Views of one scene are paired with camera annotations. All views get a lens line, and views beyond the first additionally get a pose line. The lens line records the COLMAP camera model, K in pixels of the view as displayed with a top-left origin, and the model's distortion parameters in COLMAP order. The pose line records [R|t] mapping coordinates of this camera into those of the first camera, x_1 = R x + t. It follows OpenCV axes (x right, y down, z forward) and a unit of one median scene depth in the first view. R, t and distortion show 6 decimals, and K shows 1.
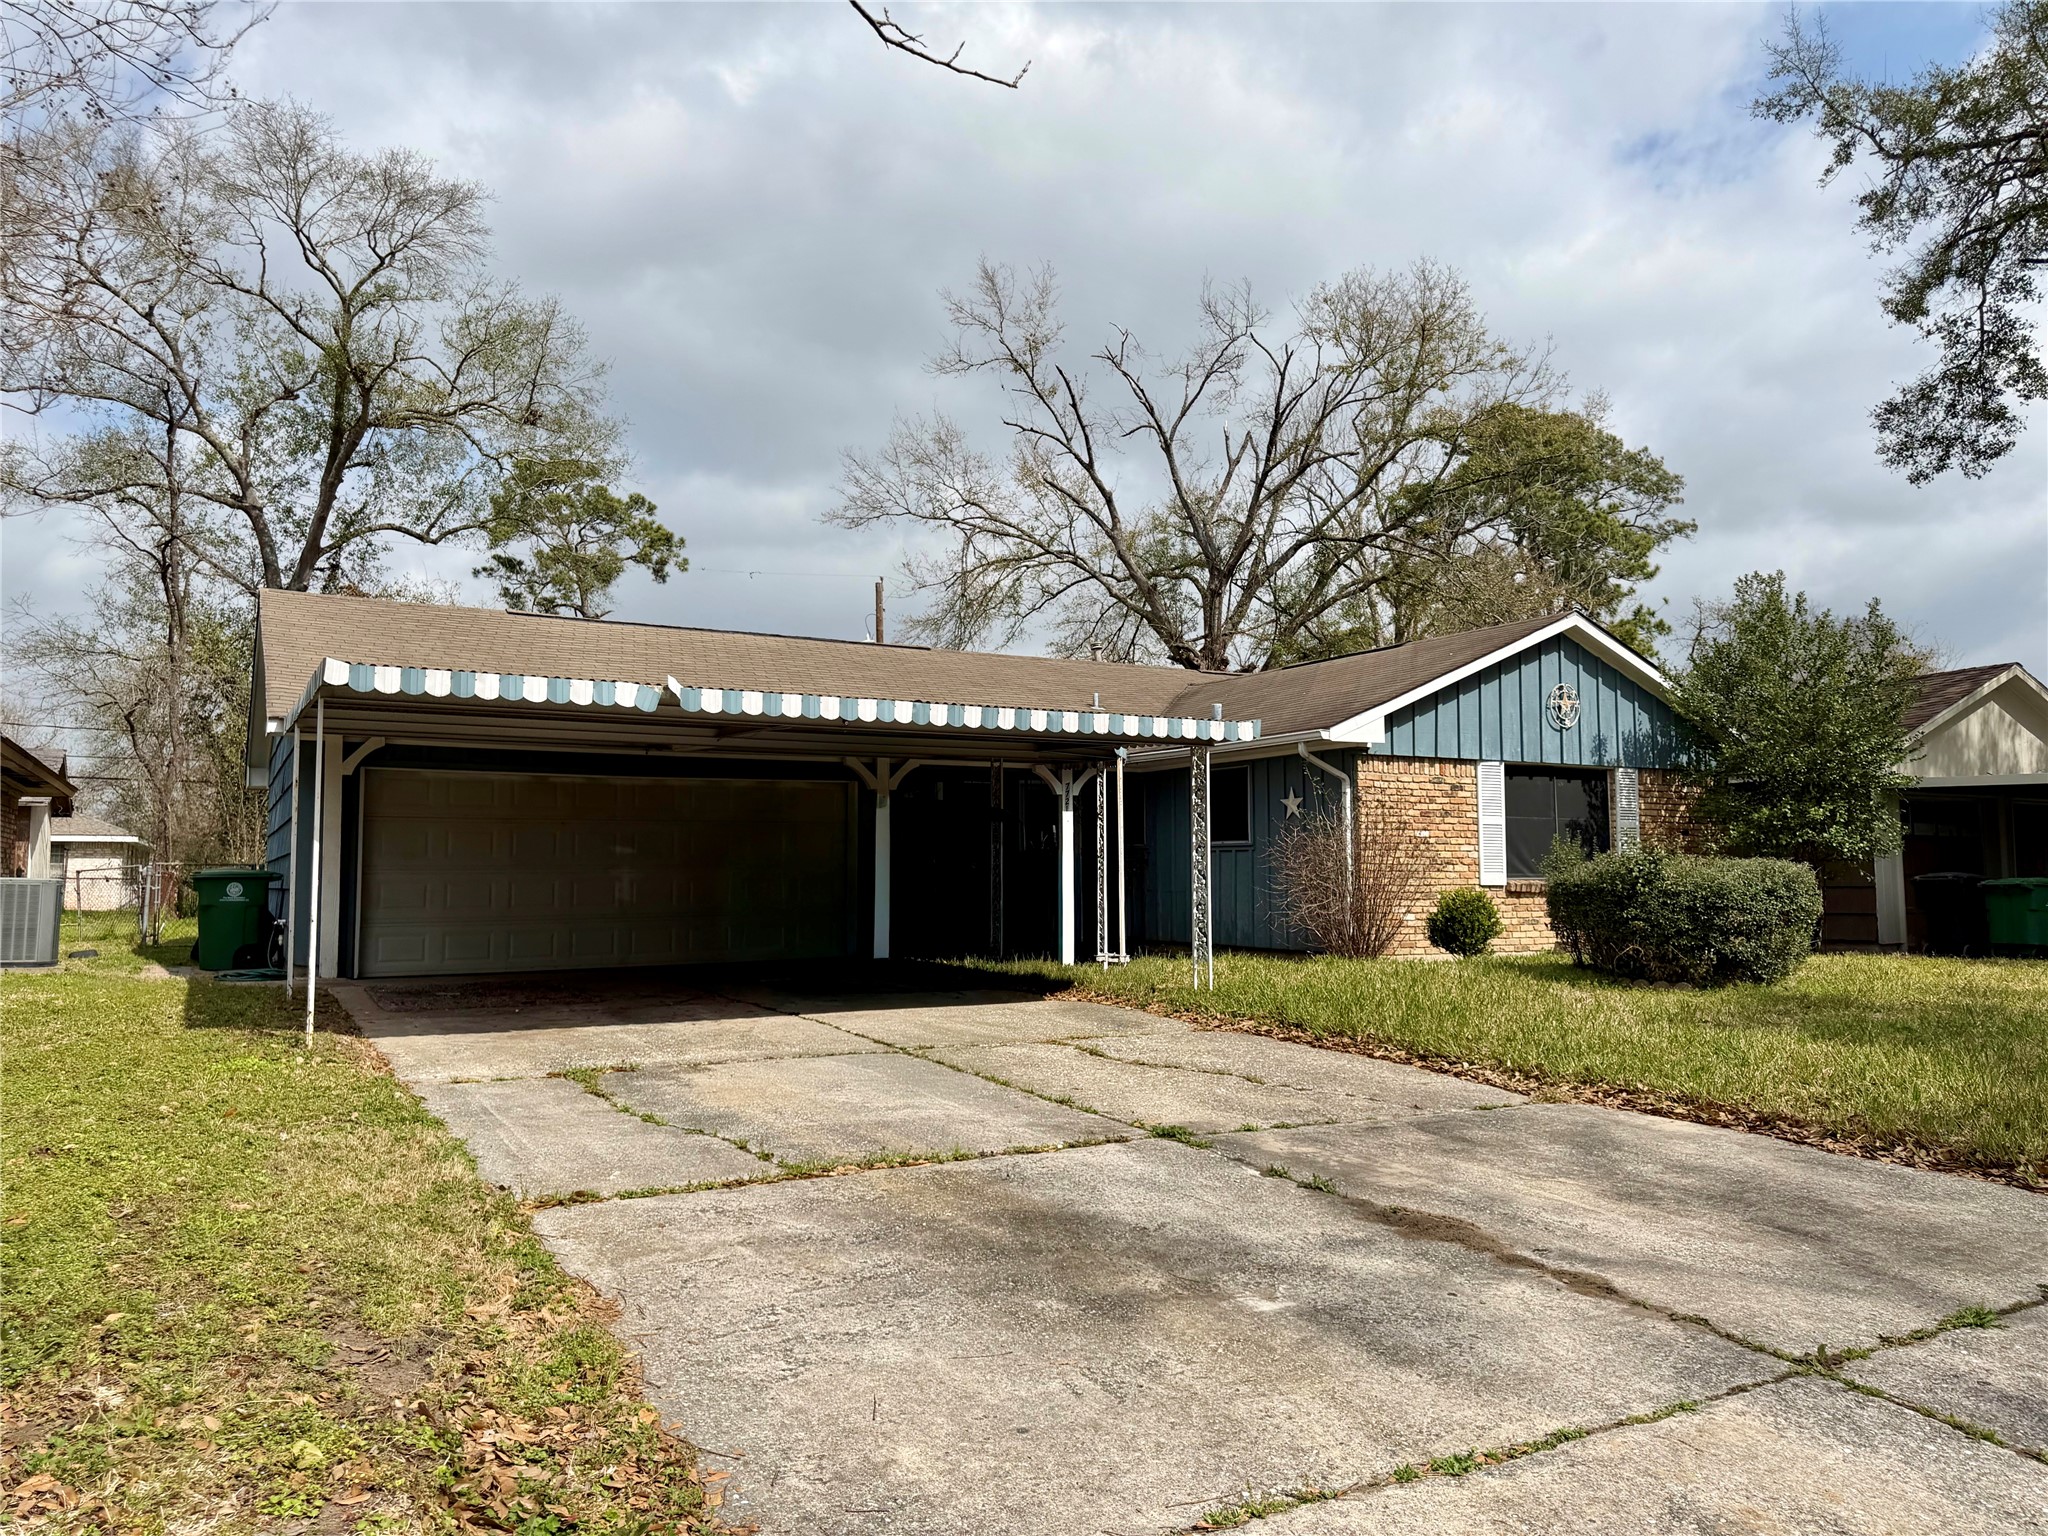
lens RADIAL K [[1462.9, 0, 1017.6], [0, 1462.9, 772.5], [0, 0, 1]] dist [0.048578, -0.040207]
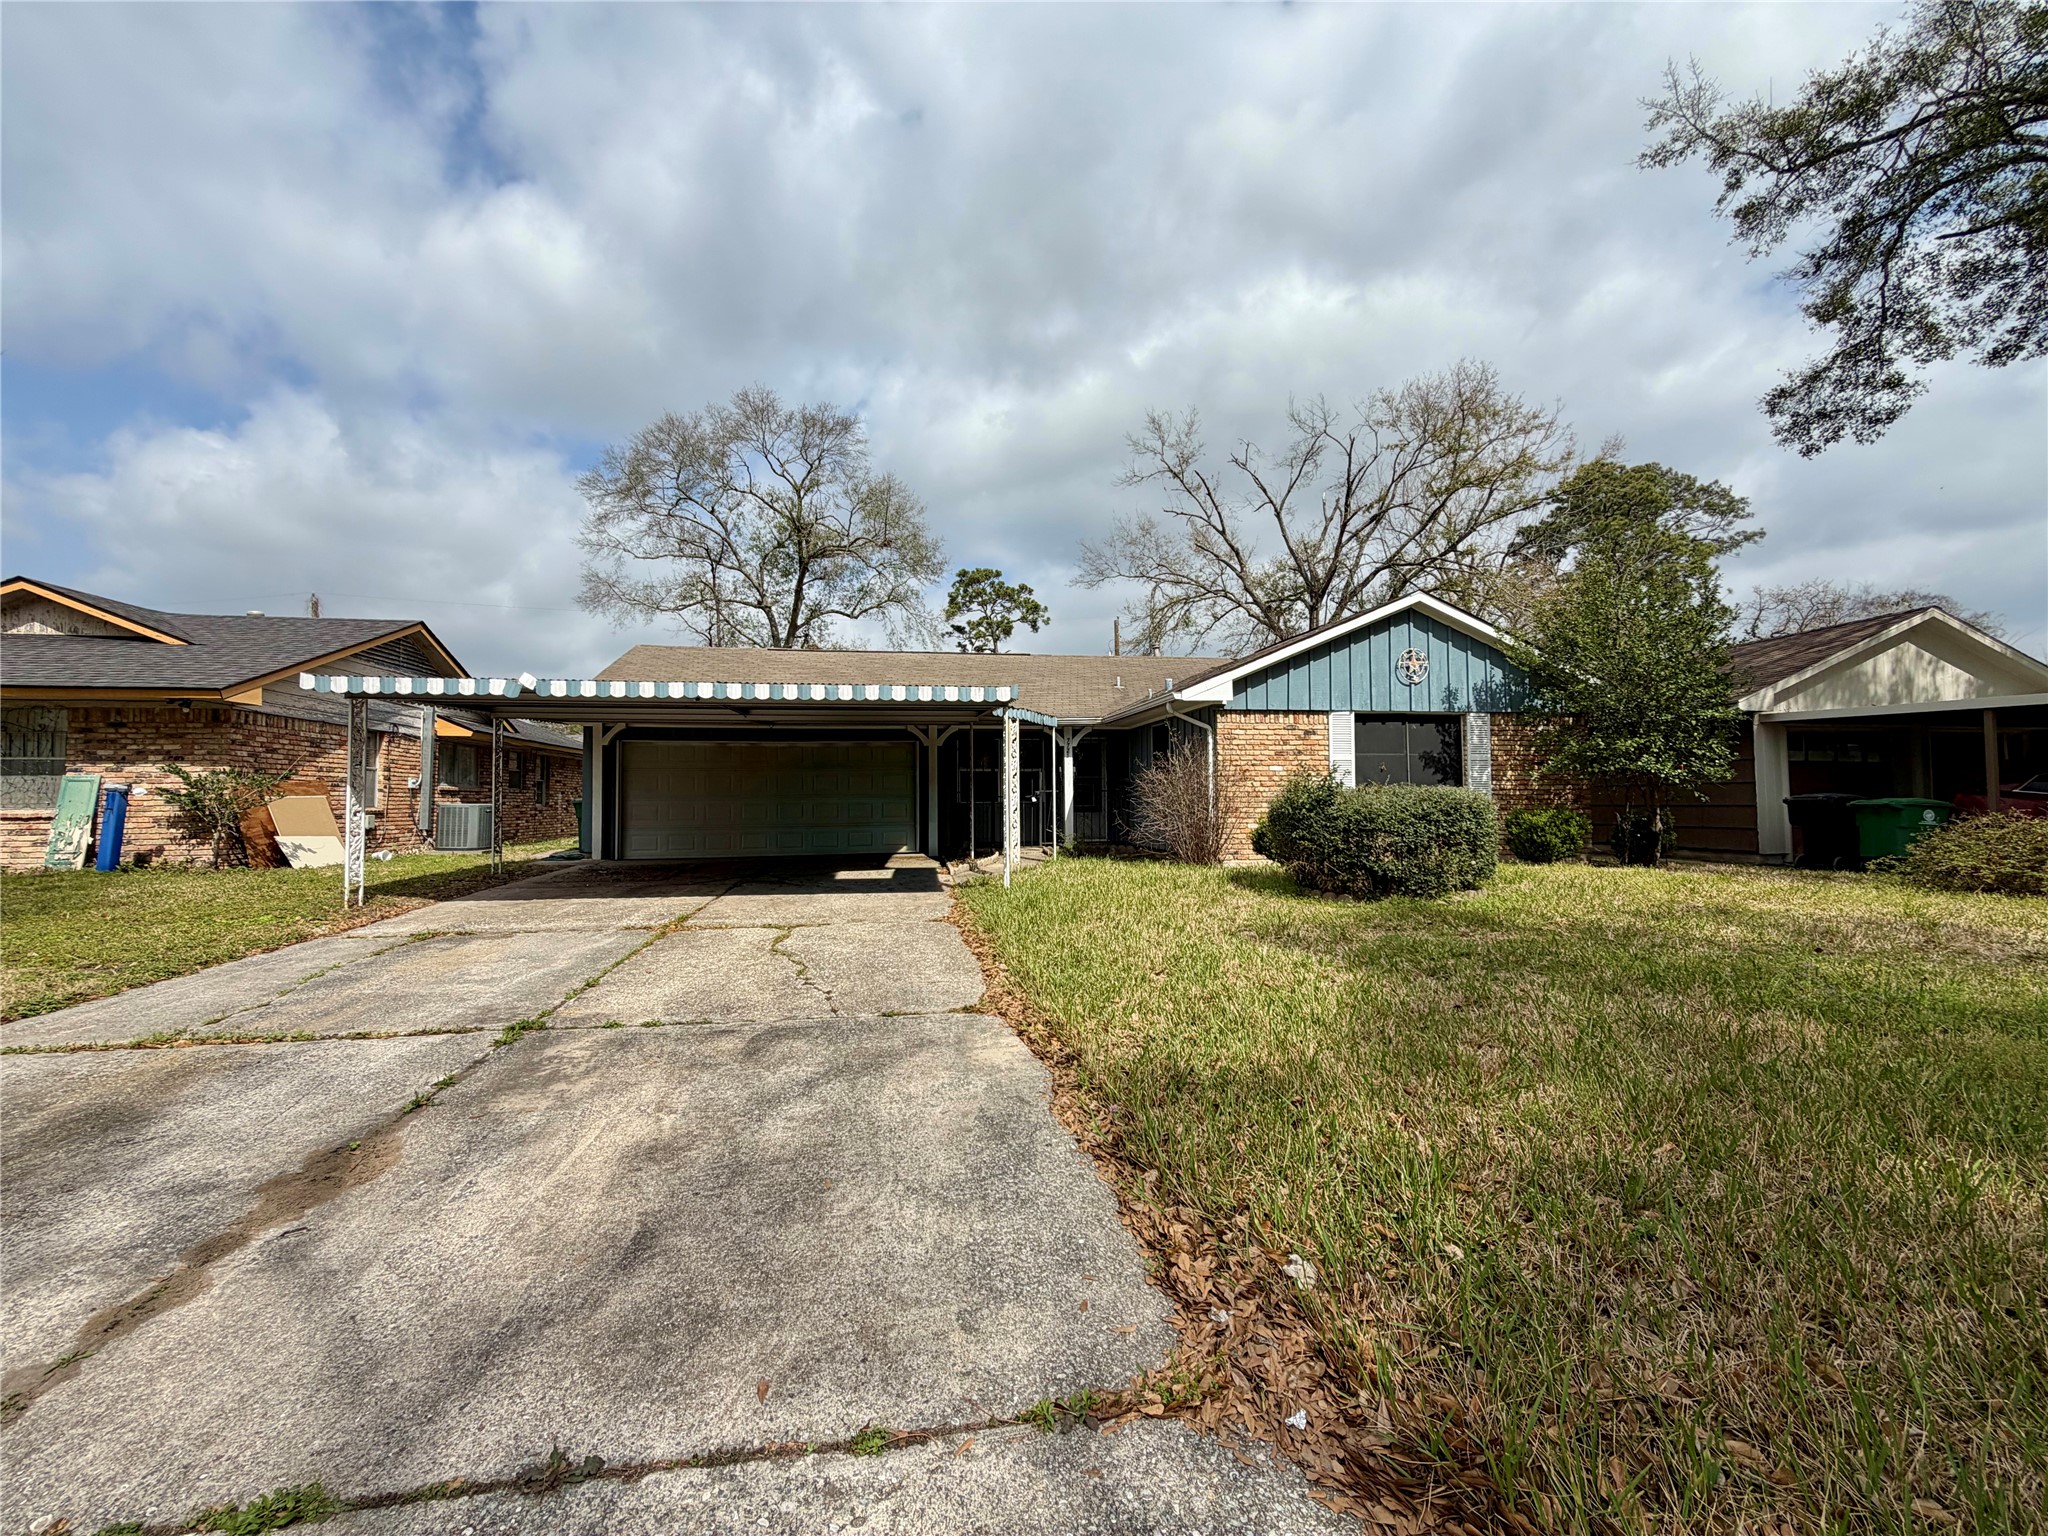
lens RADIAL K [[814.8, 0, 1022.1], [0, 814.8, 772.9], [0, 0, 1]] dist [-0.004382, 0.001736]
pose [[0.937098, -0.014462, -0.348766, 0.207958], [0.029470, 0.998852, 0.037763, 0.007608], [0.347819, -0.045666, 0.936449, 0.153206]]
